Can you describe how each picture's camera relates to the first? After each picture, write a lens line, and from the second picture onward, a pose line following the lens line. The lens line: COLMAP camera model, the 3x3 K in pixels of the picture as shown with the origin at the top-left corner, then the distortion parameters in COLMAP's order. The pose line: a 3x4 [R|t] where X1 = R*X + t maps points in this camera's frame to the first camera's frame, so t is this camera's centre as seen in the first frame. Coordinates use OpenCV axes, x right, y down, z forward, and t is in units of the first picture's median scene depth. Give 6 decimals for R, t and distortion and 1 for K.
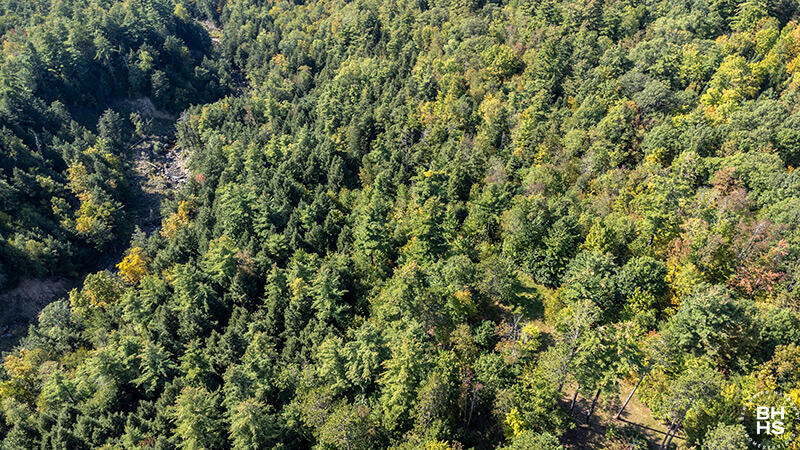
lens RADIAL K [[577.8, 0, 401.2], [0, 577.8, 222.6], [0, 0, 1]] dist [0.029175, 0.006025]
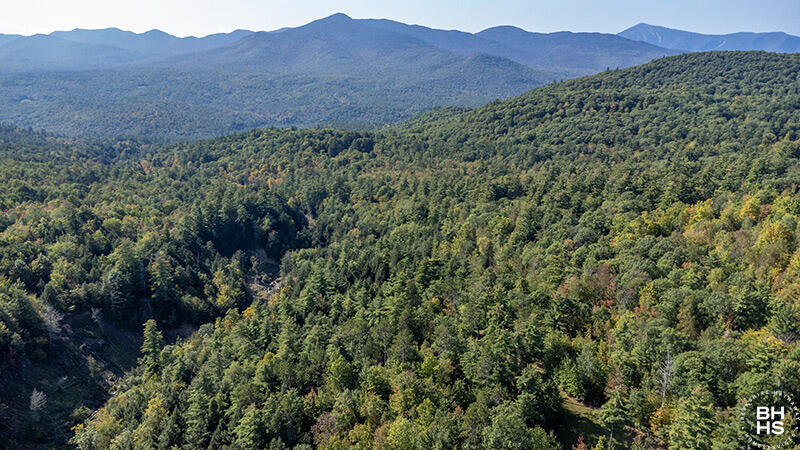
lens RADIAL K [[577.8, 0, 400.0], [0, 577.8, 225.7], [0, 0, 1]] dist [0.029175, 0.006025]
pose [[0.990486, 0.040343, -0.131570, 0.095983], [-0.086644, 0.925597, -0.368460, 0.248165], [0.106916, 0.376354, 0.920286, -0.333048]]
